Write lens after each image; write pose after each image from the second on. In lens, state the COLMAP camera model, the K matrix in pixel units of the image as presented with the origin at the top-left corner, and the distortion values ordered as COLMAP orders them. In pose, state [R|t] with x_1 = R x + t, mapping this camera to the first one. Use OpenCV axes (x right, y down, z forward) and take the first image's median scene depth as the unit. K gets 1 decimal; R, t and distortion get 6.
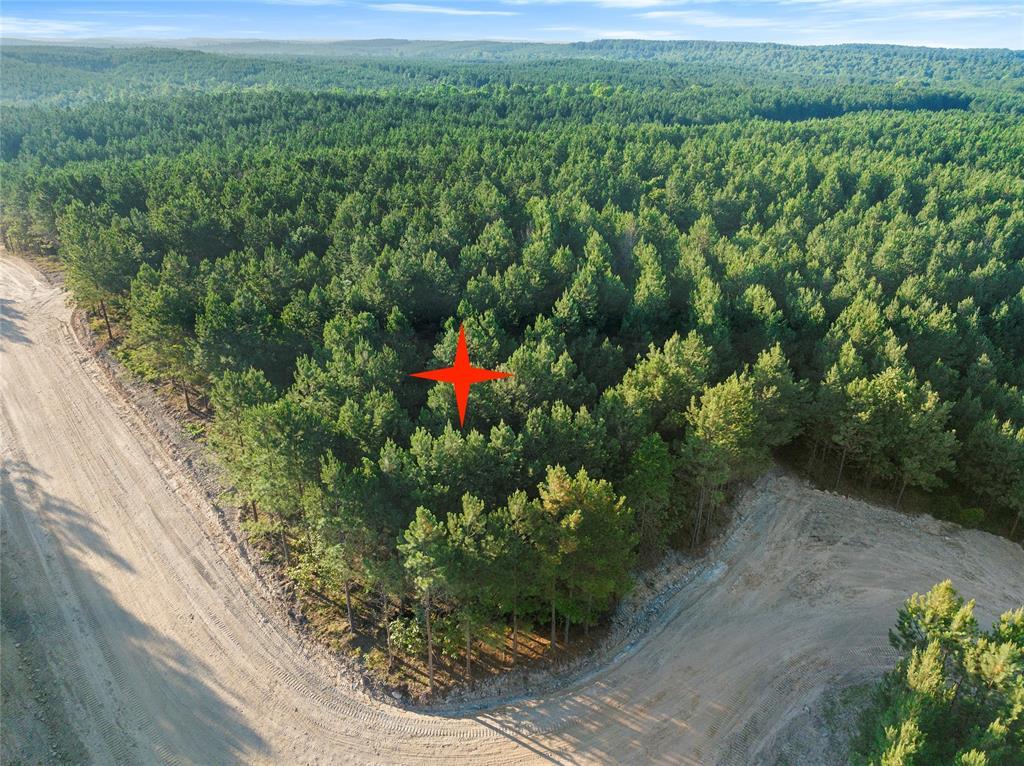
lens RADIAL K [[720.7, 0, 515.0], [0, 720.7, 380.0], [0, 0, 1]] dist [-0.027811, 0.003107]
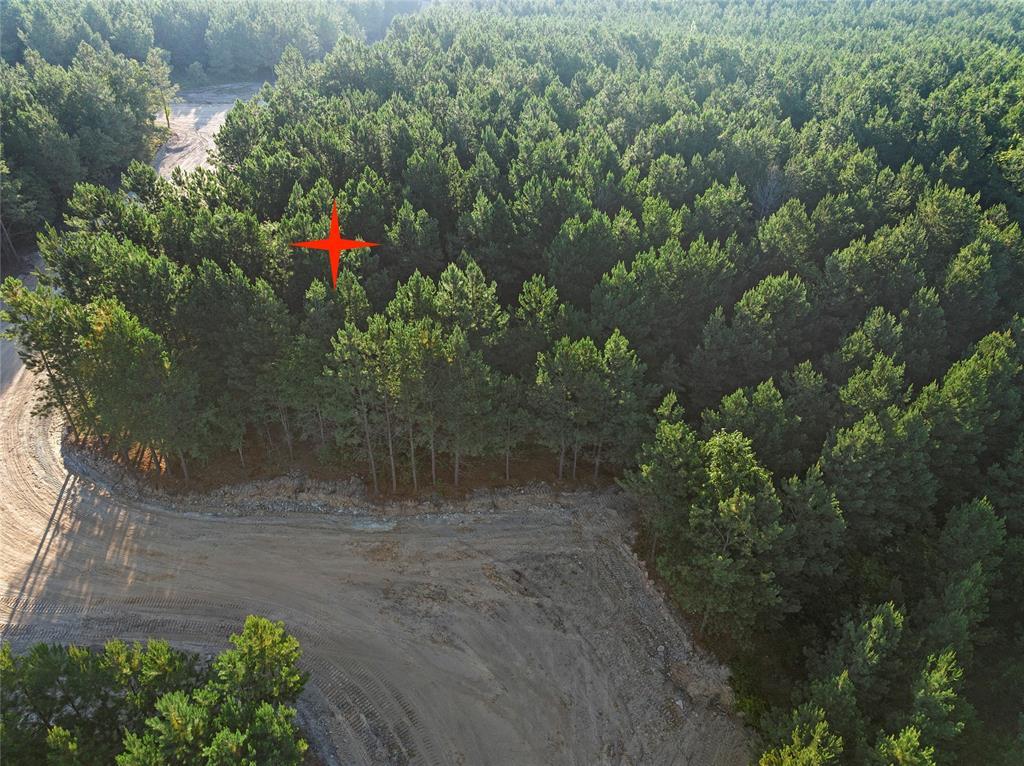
lens RADIAL K [[720.7, 0, 515.0], [0, 720.7, 380.0], [0, 0, 1]] dist [-0.027811, 0.003107]
pose [[0.678251, 0.414058, -0.607068, 1.034116], [-0.332579, 0.909648, 0.248861, -0.208307], [0.655261, 0.033108, 0.754677, 0.528847]]
